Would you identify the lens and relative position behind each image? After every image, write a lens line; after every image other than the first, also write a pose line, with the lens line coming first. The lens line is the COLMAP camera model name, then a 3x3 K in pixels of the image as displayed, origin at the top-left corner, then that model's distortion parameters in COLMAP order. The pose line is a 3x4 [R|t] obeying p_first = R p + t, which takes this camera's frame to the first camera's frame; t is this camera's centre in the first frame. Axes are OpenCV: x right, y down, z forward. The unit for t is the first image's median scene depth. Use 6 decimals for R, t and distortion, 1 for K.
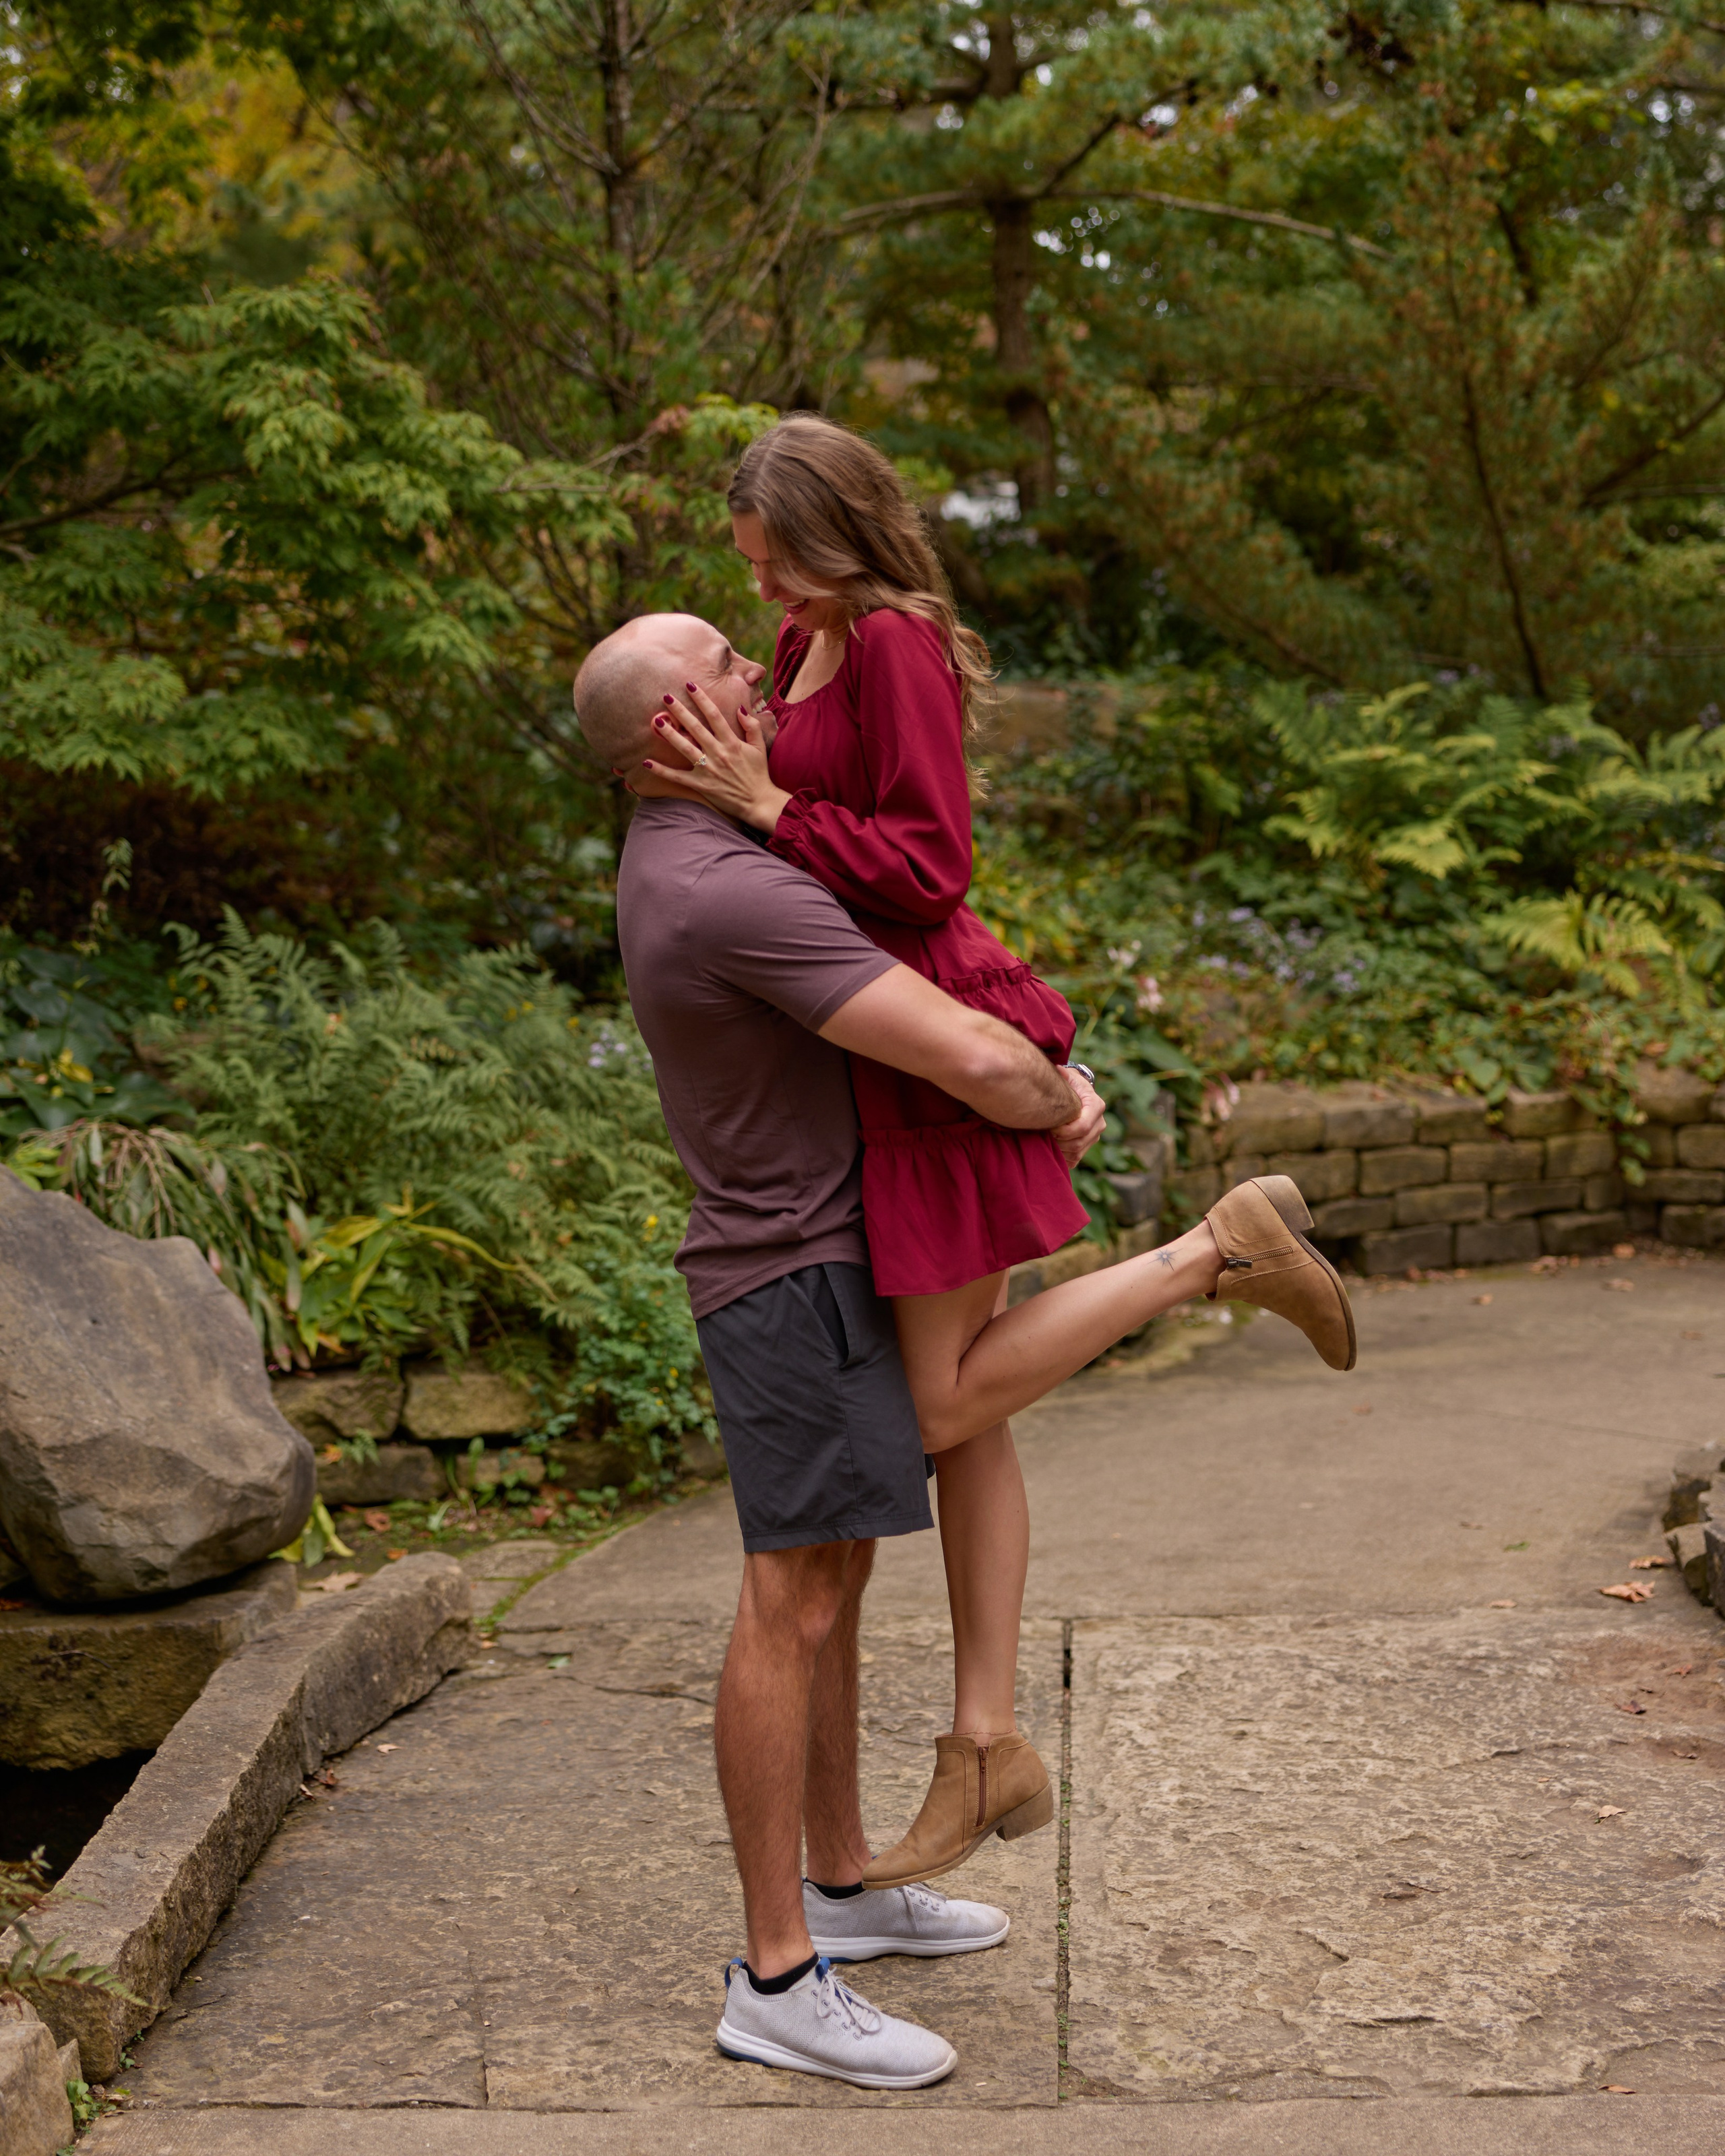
lens RADIAL K [[3562.7, 0, 832.8], [0, 3562.7, 895.8], [0, 0, 1]] dist [0.001570, 0.000000]
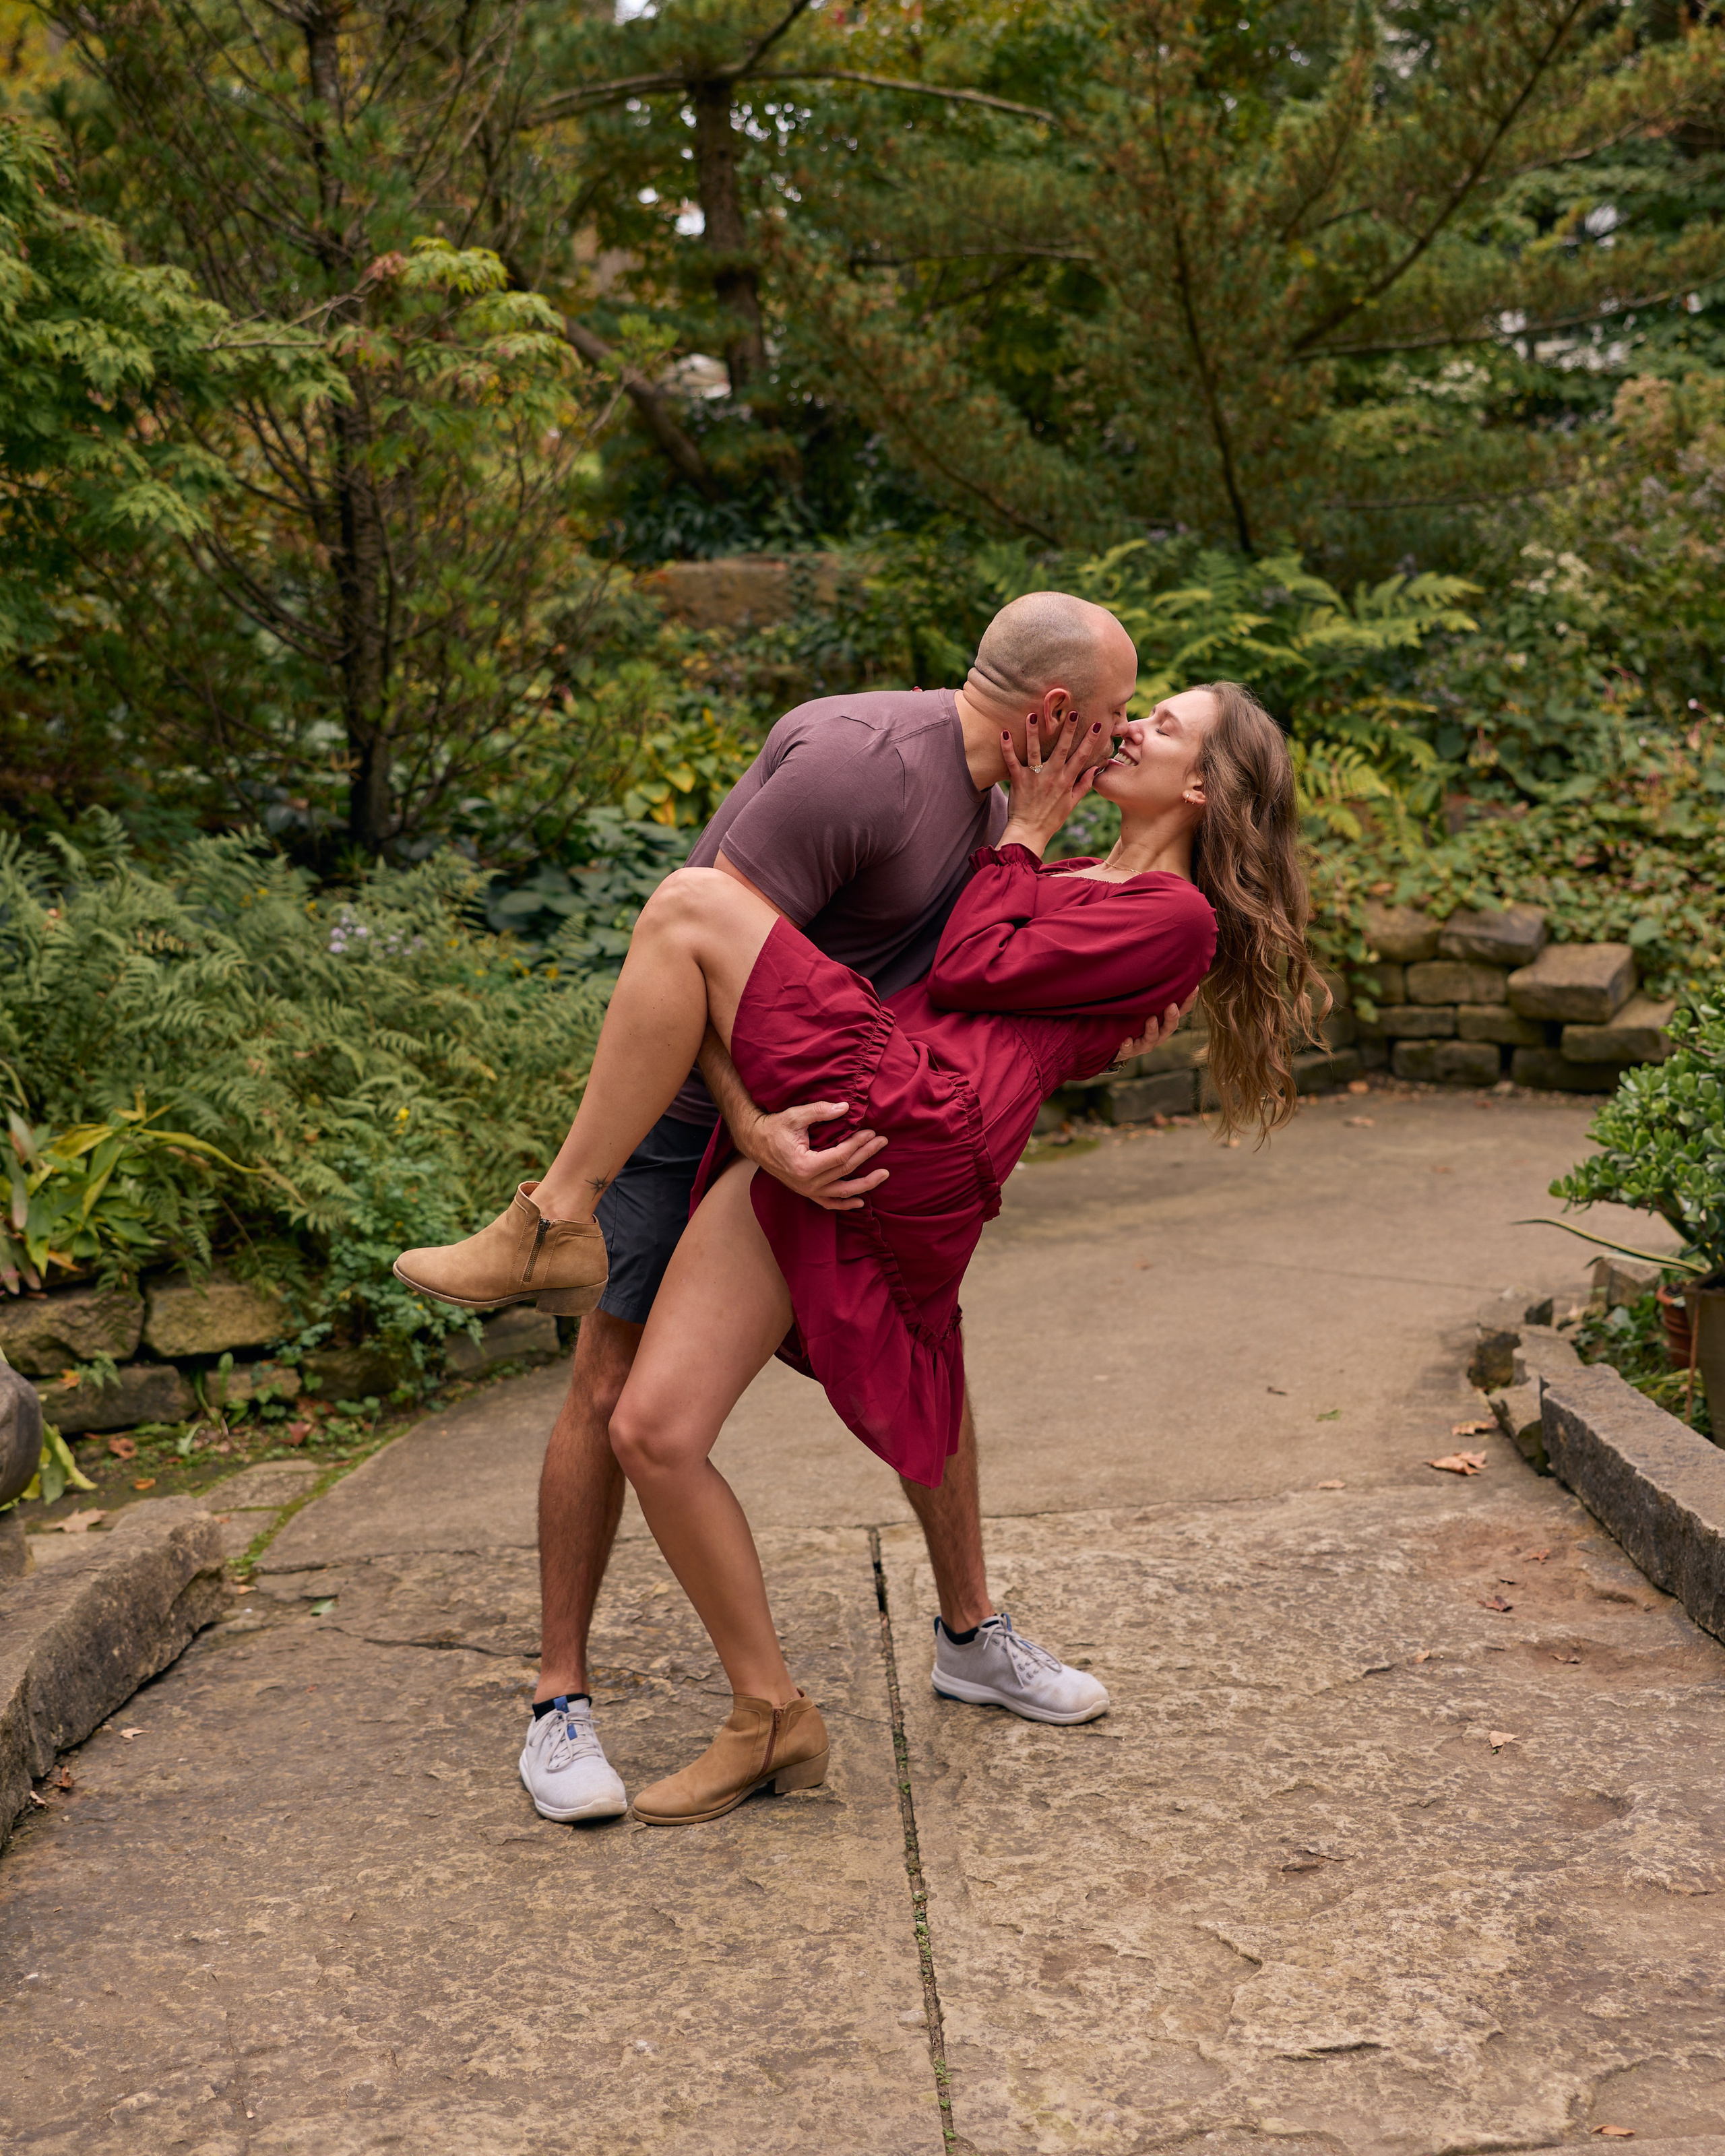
lens RADIAL K [[3183.9, 0, 816.5], [0, 3183.9, 935.6], [0, 0, 1]] dist [0.001661, 0.000000]
pose [[0.995813, -0.040940, 0.081728, -0.008878], [0.036775, 0.997978, 0.051836, 0.004473], [-0.083685, -0.048613, 0.995306, 0.154543]]
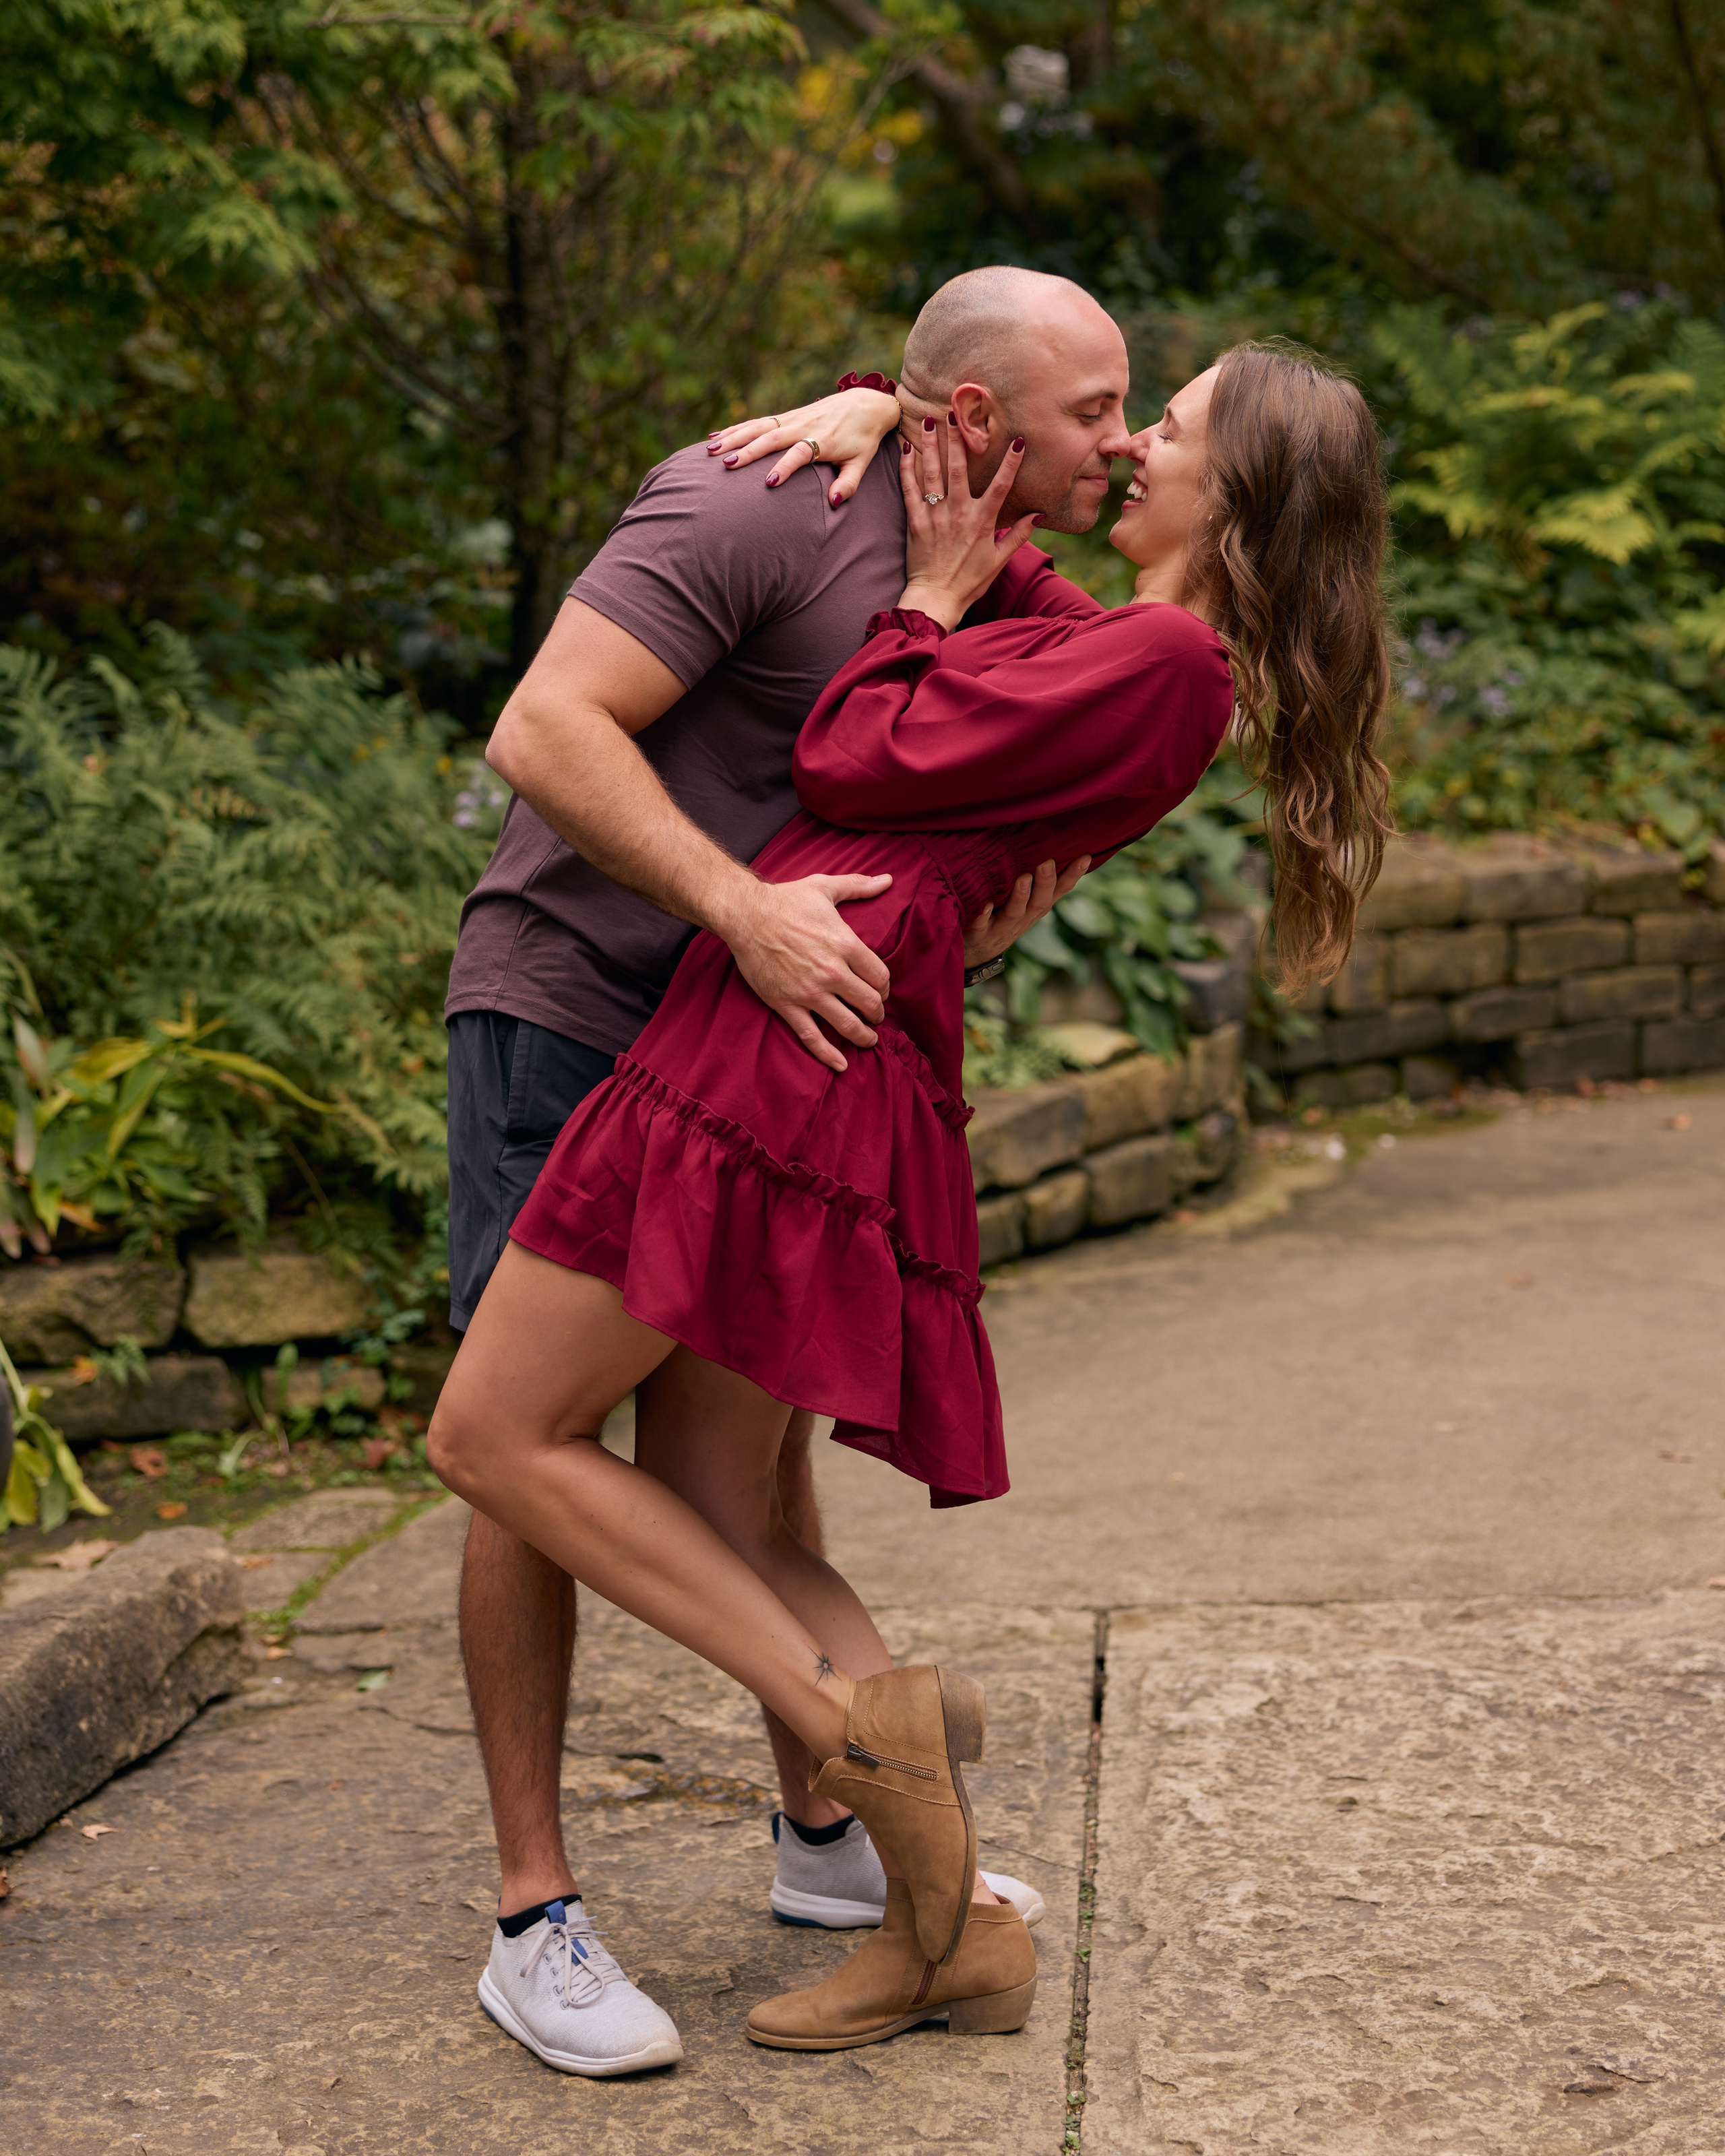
lens RADIAL K [[4223.5, 0, 873.4], [0, 4223.5, 923.9], [0, 0, 1]] dist [0.004476, 0.000000]
pose [[0.999950, -0.009810, -0.002042, 0.020332], [0.009933, 0.997265, 0.073240, 0.006438], [0.001318, -0.073257, 0.997312, 0.155983]]
